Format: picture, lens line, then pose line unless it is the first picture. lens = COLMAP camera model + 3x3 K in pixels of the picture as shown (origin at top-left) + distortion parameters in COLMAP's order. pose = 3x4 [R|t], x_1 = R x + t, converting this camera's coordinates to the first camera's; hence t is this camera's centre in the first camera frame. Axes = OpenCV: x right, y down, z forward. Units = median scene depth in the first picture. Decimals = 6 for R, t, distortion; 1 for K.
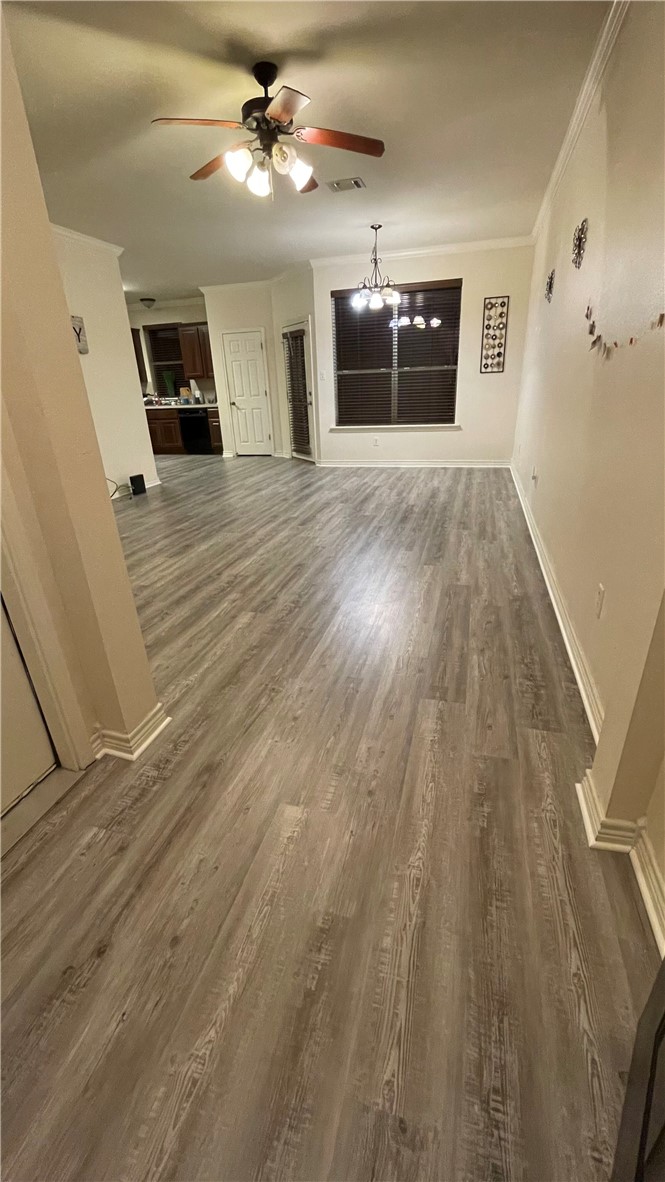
lens RADIAL K [[480.7, 0, 335.0], [0, 480.7, 592.3], [0, 0, 1]] dist [-0.002176, 0.000158]
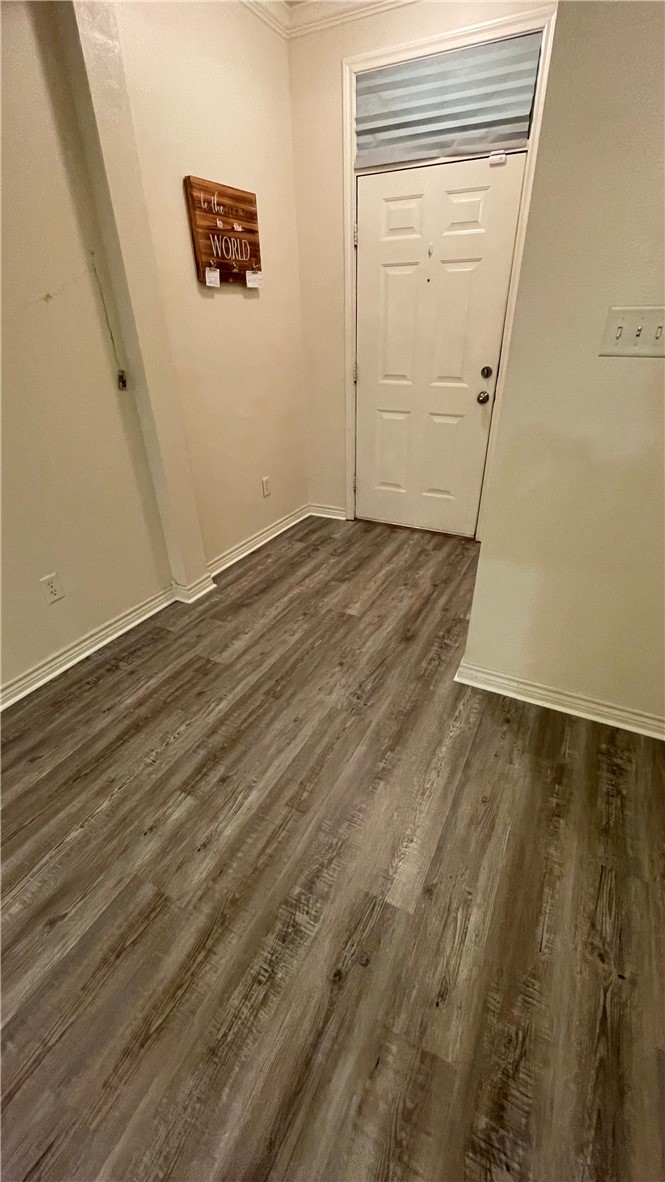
lens RADIAL K [[480.7, 0, 335.0], [0, 480.7, 592.3], [0, 0, 1]] dist [-0.002176, 0.000158]
pose [[-0.978222, -0.051183, 0.201153, -0.114299], [0.129603, 0.606363, 0.784555, -0.292573], [-0.162128, 0.793539, -0.586524, 0.606117]]
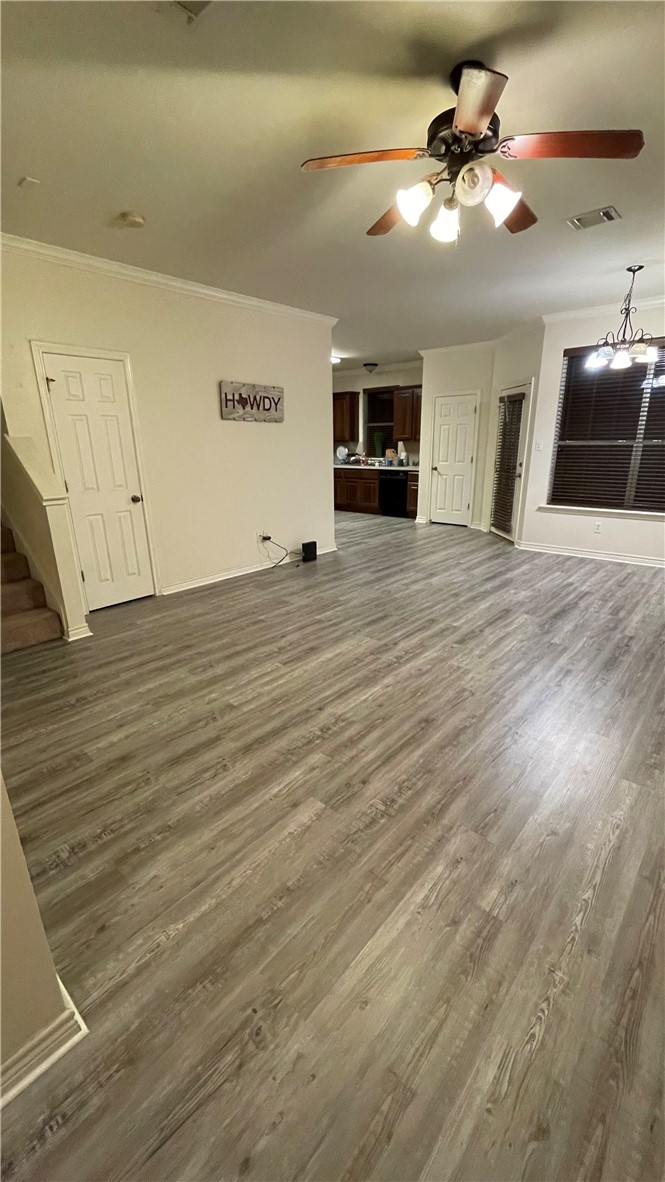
lens RADIAL K [[480.7, 0, 335.0], [0, 480.7, 592.3], [0, 0, 1]] dist [-0.002176, 0.000158]
pose [[0.902084, 0.154665, -0.402893, 0.045980], [-0.191356, 0.980132, -0.052190, -0.132038], [0.386816, 0.124175, 0.913758, 0.191895]]
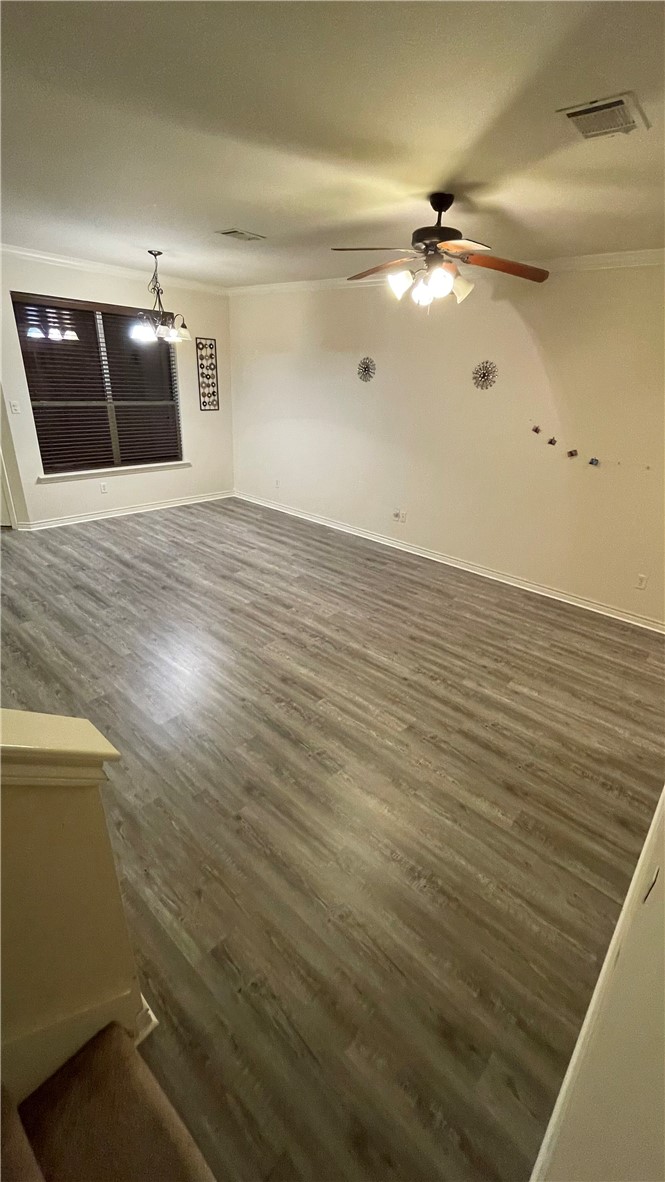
lens RADIAL K [[479.4, 0, 336.4], [0, 479.4, 593.3], [0, 0, 1]] dist [-0.000534, -0.000905]
pose [[0.437751, -0.320320, 0.840101, -0.737275], [0.289948, 0.934757, 0.205328, -0.304751], [-0.851061, 0.153703, 0.502066, 0.430937]]
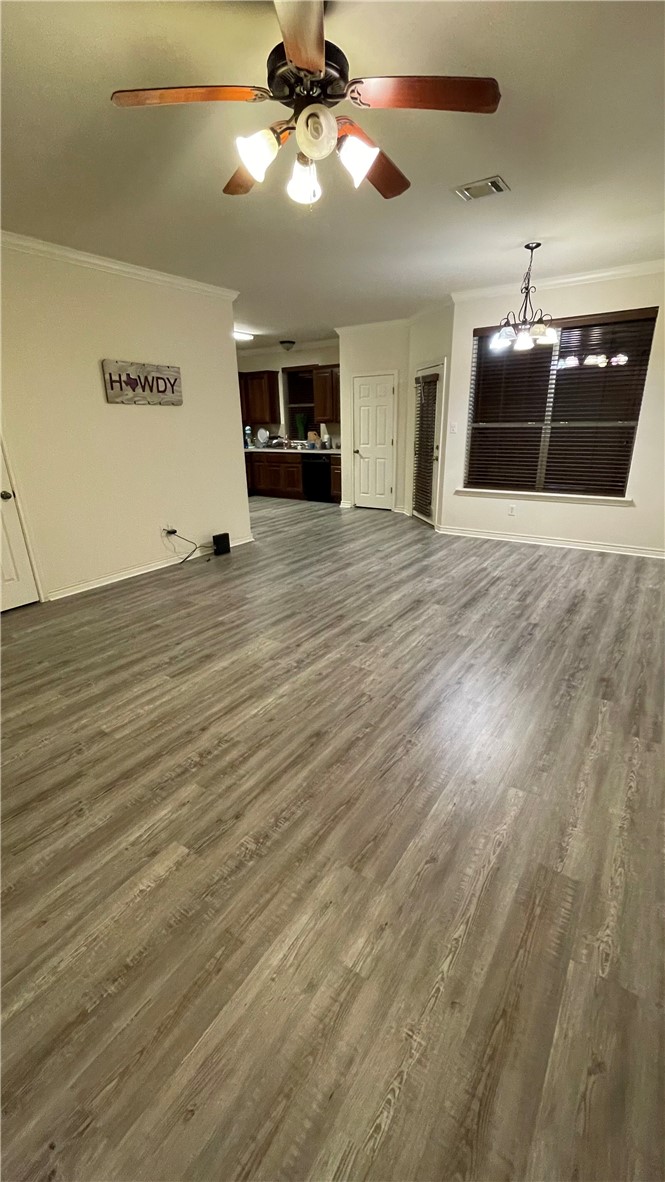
lens RADIAL K [[481.8, 0, 335.4], [0, 481.8, 592.5], [0, 0, 1]] dist [-0.001860, -0.000272]
pose [[0.948250, 0.126250, -0.291347, 0.087892], [-0.142123, 0.989269, -0.033884, -0.169868], [0.283943, 0.073538, 0.956017, 0.253522]]
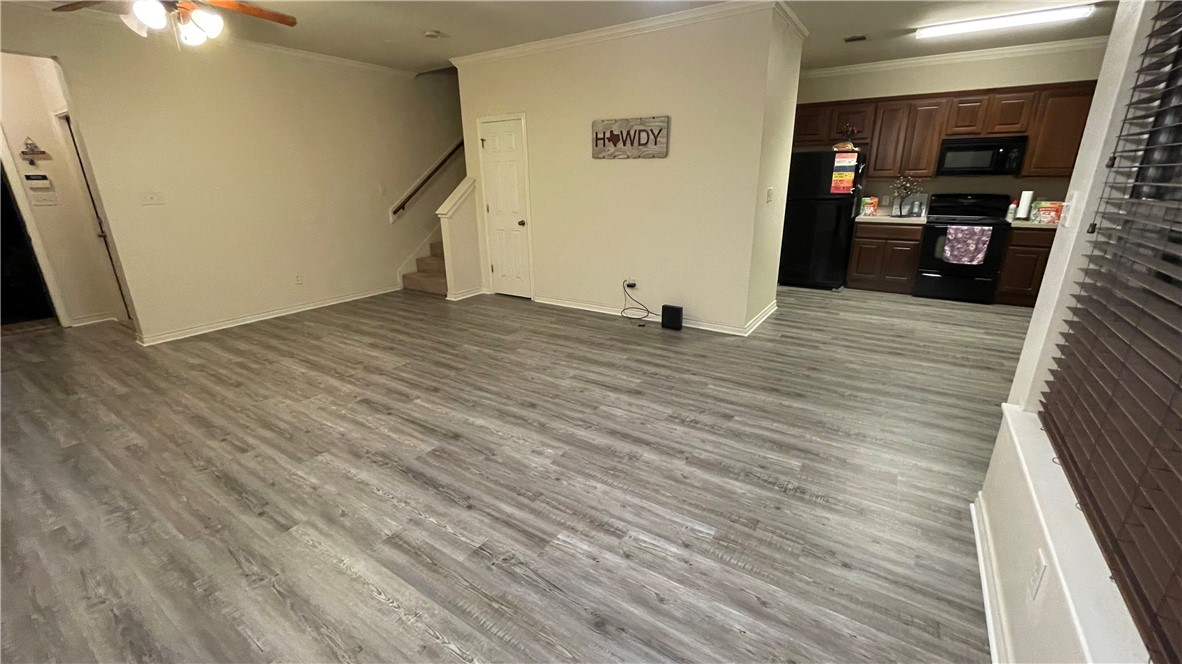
lens RADIAL K [[479.4, 0, 591.8], [0, 479.4, 331.0], [0, 0, 1]] dist [-0.000534, -0.000905]
pose [[-0.307320, 0.328864, -0.892974, 0.412384], [-0.359377, 0.828787, 0.428906, -0.622958], [0.881137, 0.452726, -0.136516, 1.269993]]
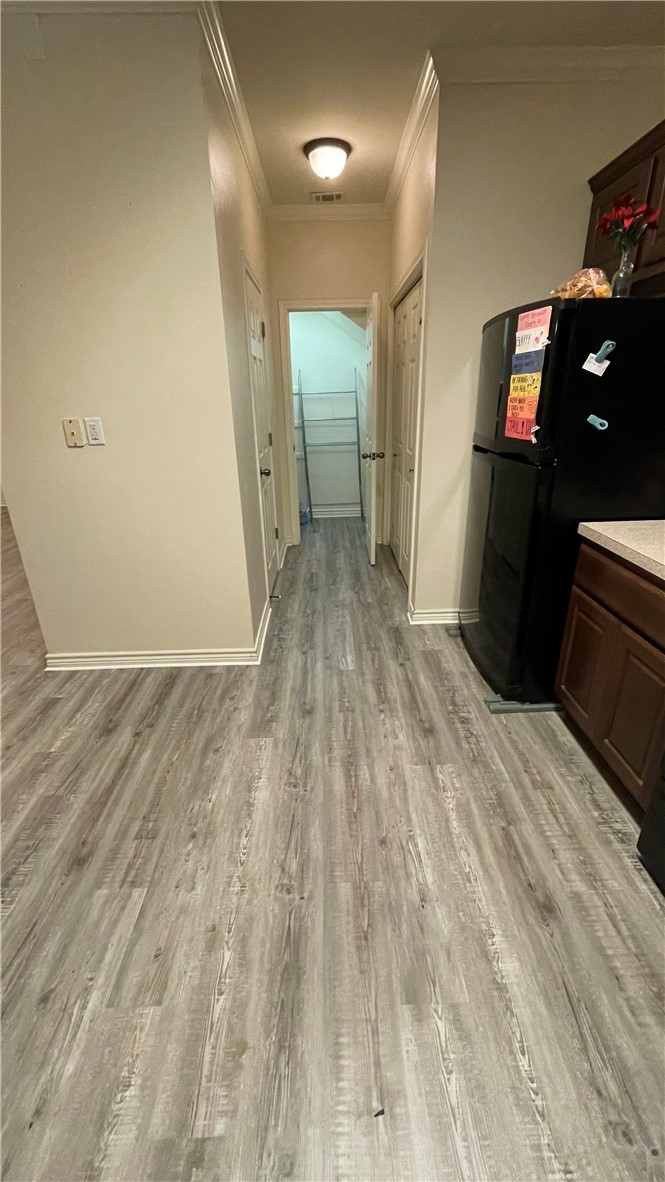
lens RADIAL K [[483.4, 0, 334.2], [0, 483.4, 591.0], [0, 0, 1]] dist [-0.002097, 0.000122]
pose [[-0.956291, 0.160842, -0.244206, -0.709514], [-0.063973, 0.699828, 0.711441, -0.808254], [0.285332, 0.695968, -0.658950, 1.814304]]
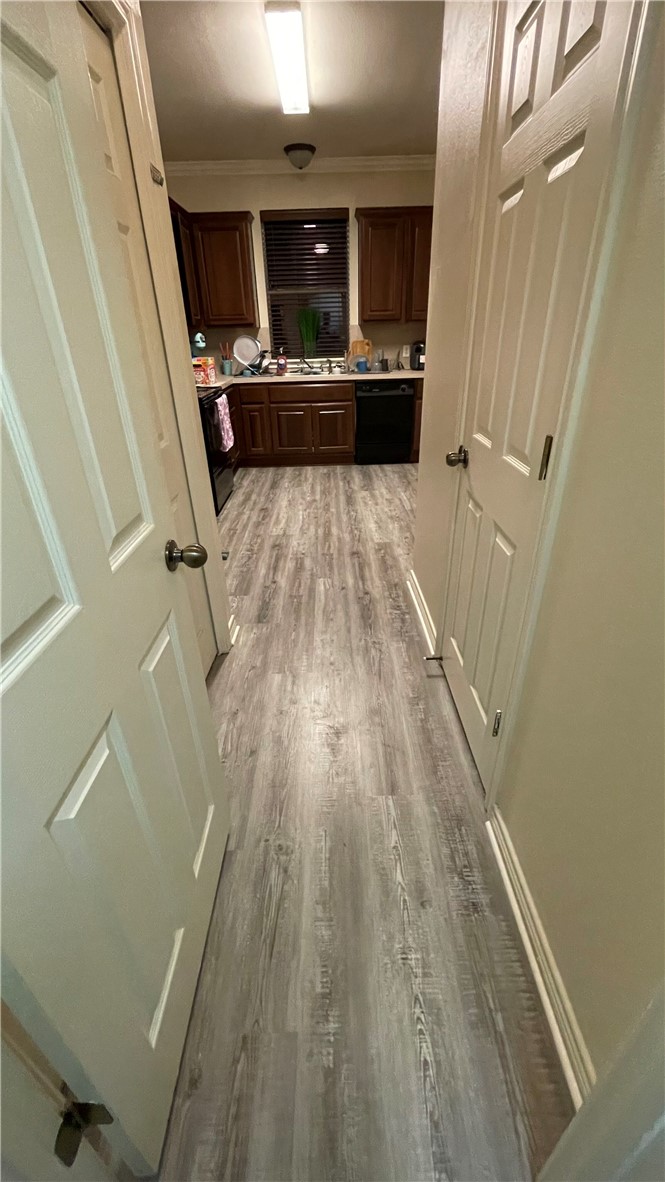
lens RADIAL K [[480.7, 0, 335.0], [0, 480.7, 592.3], [0, 0, 1]] dist [-0.002176, 0.000158]
pose [[0.959022, -0.123859, 0.254825, -0.988374], [0.102656, 0.990176, 0.094938, -0.393602], [-0.264080, -0.064888, 0.962315, 0.928007]]
